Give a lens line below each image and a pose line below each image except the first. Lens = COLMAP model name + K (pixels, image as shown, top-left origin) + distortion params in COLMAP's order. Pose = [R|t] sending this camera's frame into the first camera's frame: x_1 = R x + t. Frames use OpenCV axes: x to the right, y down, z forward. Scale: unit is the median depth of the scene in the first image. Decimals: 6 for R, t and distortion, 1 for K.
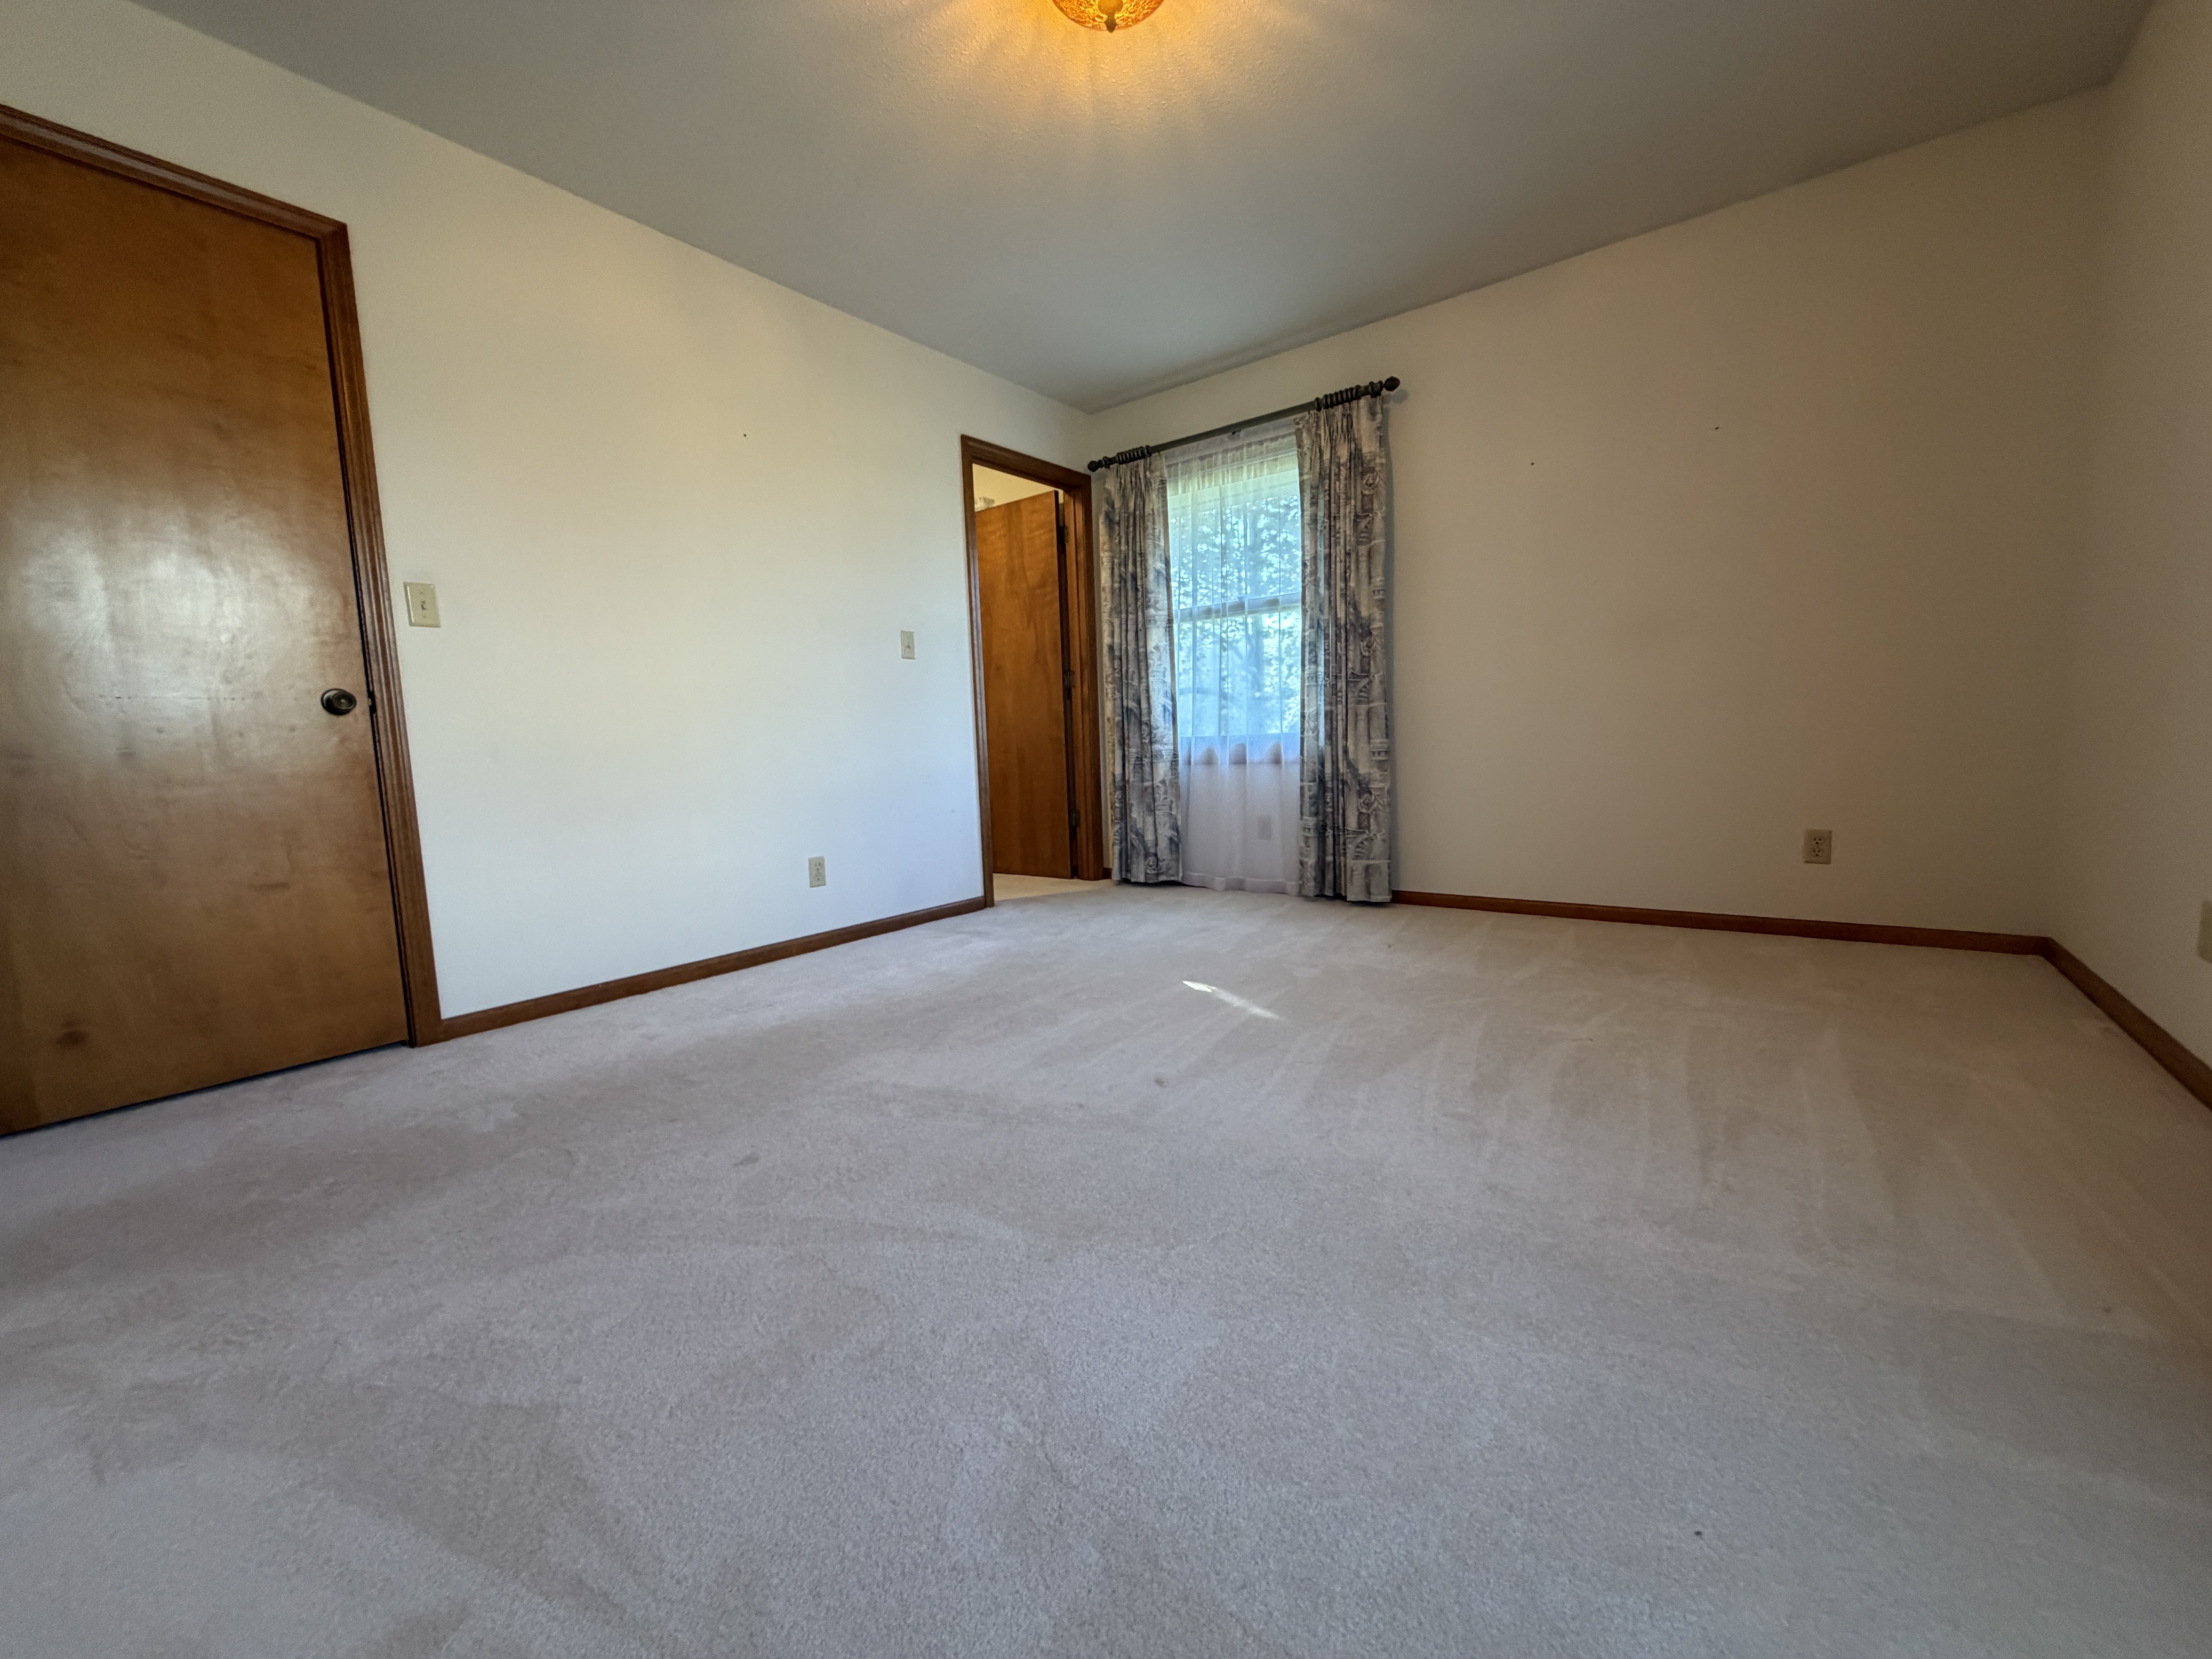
lens RADIAL K [[880.2, 0, 1098.5], [0, 880.2, 833.9], [0, 0, 1]] dist [0.000975, 0.000119]
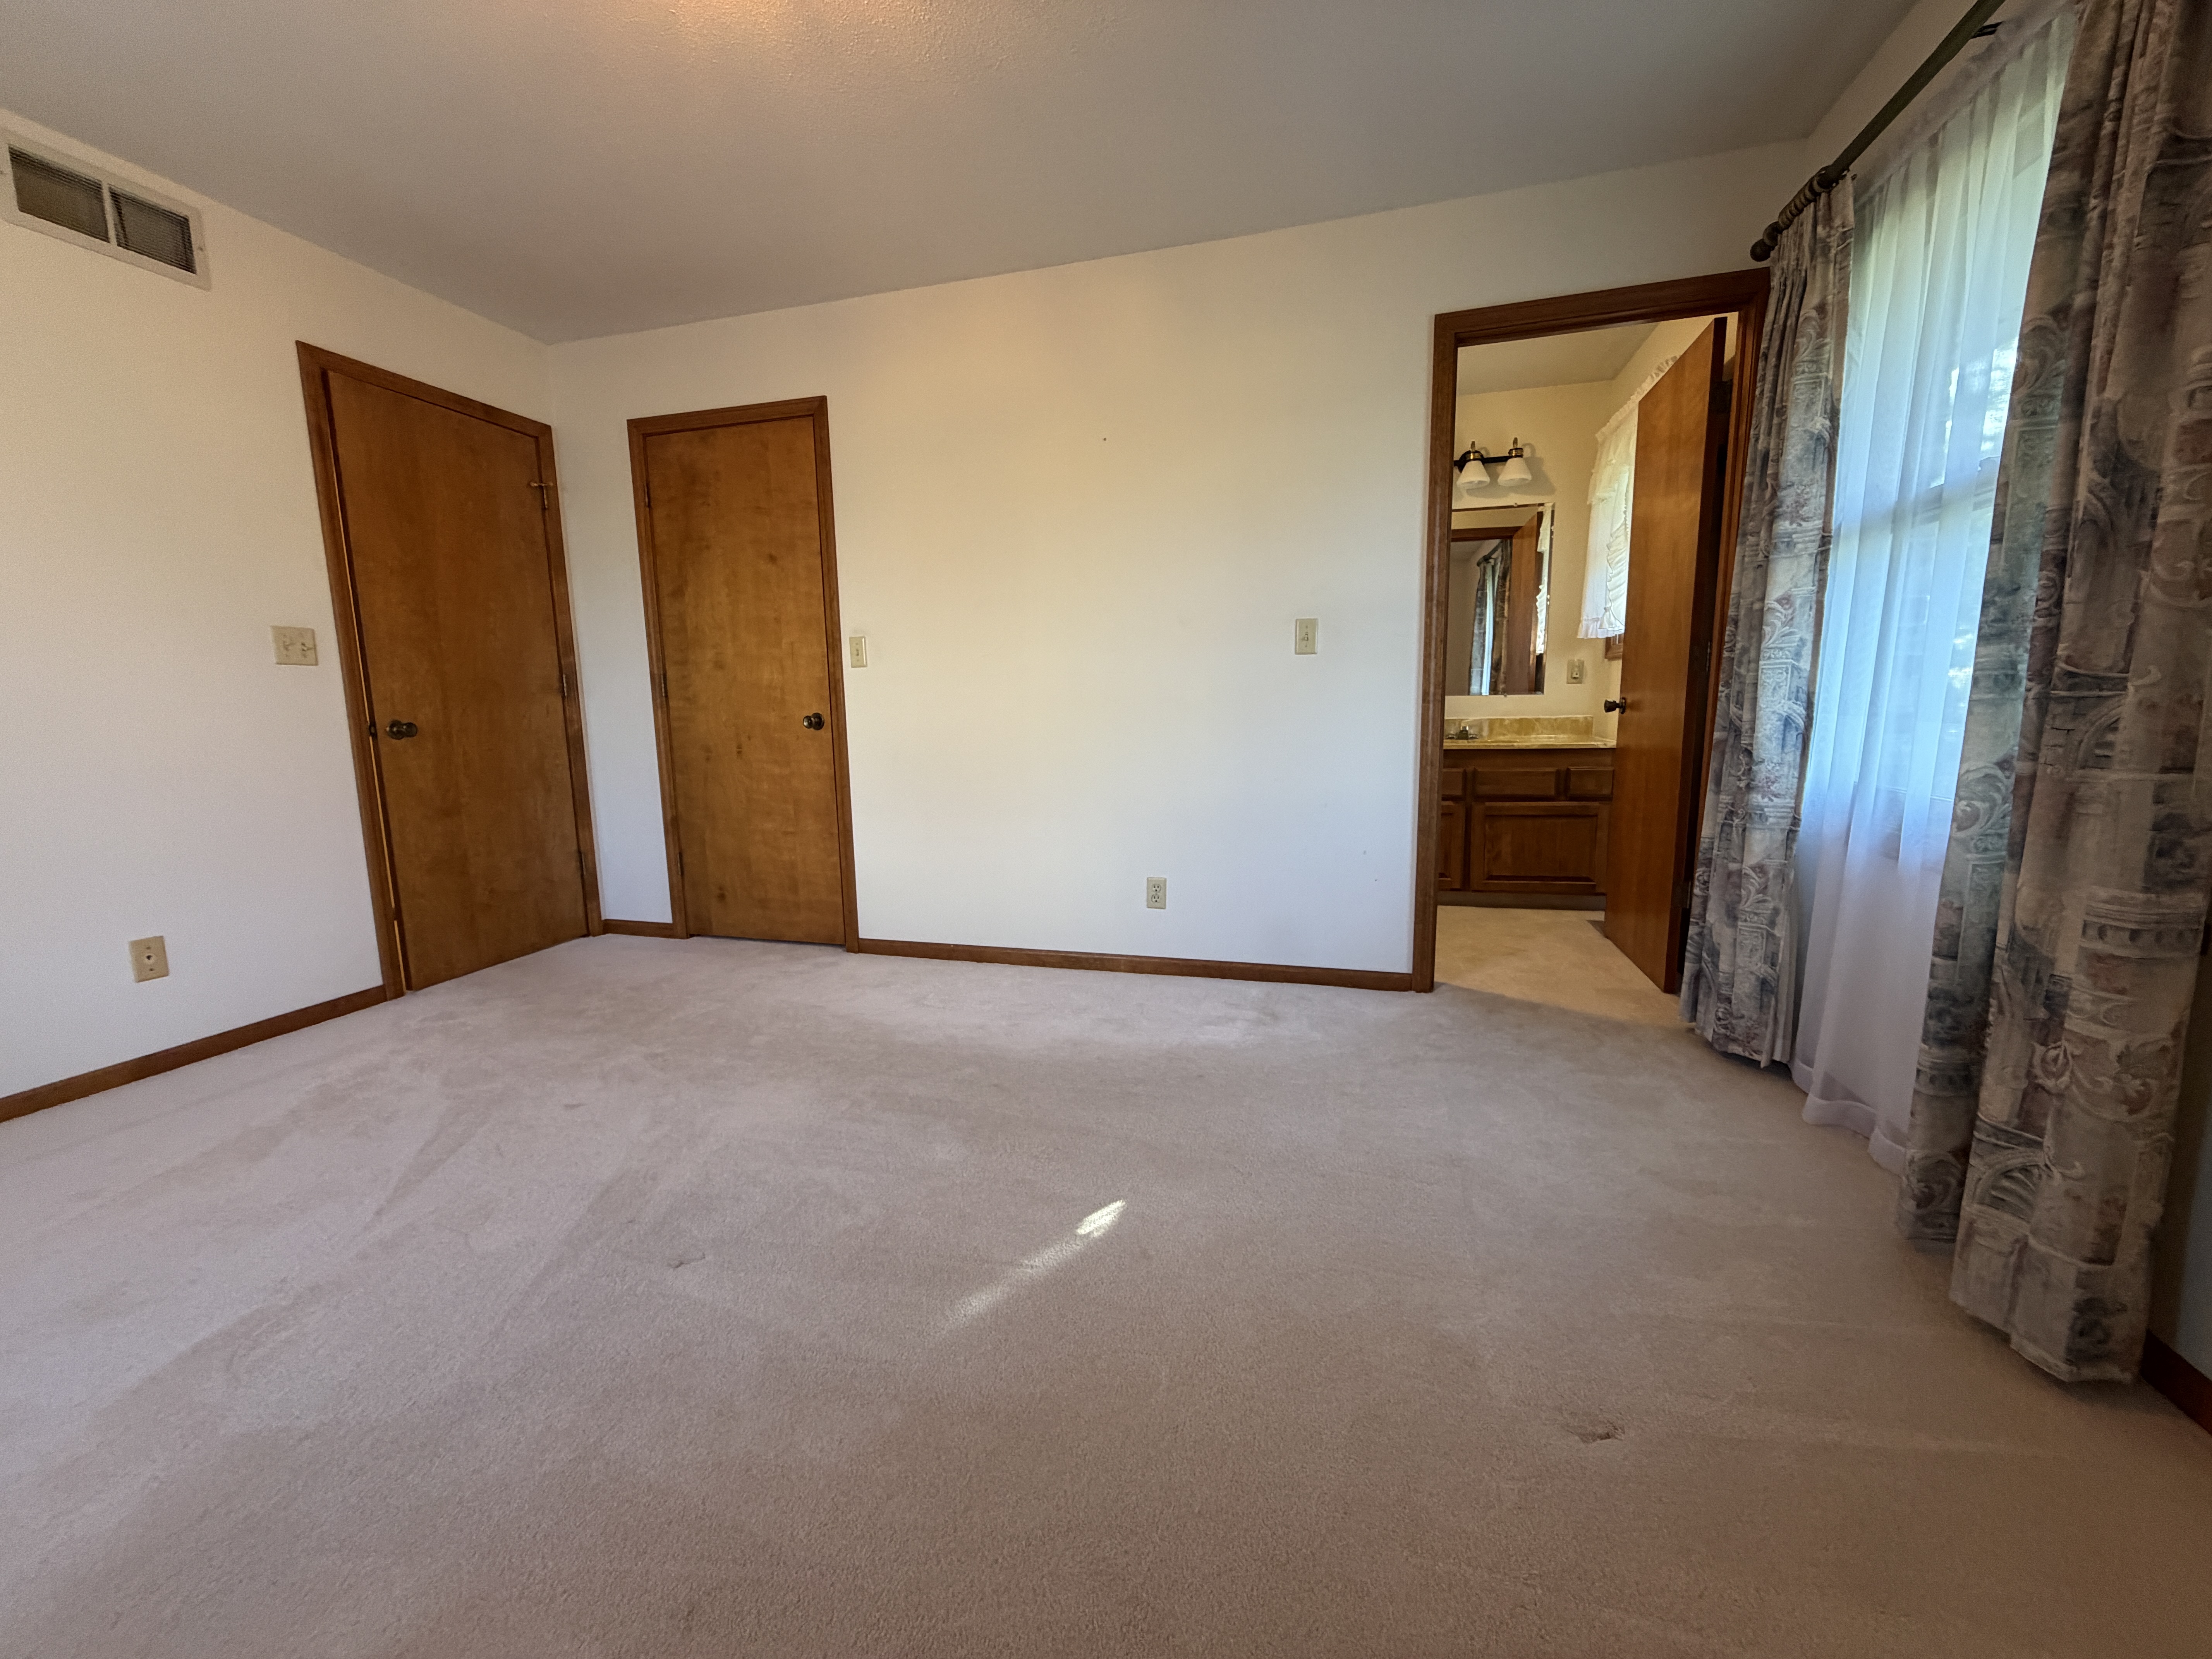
lens RADIAL K [[869.7, 0, 1098.9], [0, 869.7, 832.4], [0, 0, 1]] dist [0.000700, -0.003620]
pose [[0.364947, 0.166074, -0.916097, 0.399463], [-0.095146, 0.985463, 0.140745, -0.116709], [0.926154, 0.035798, 0.375443, 0.474060]]
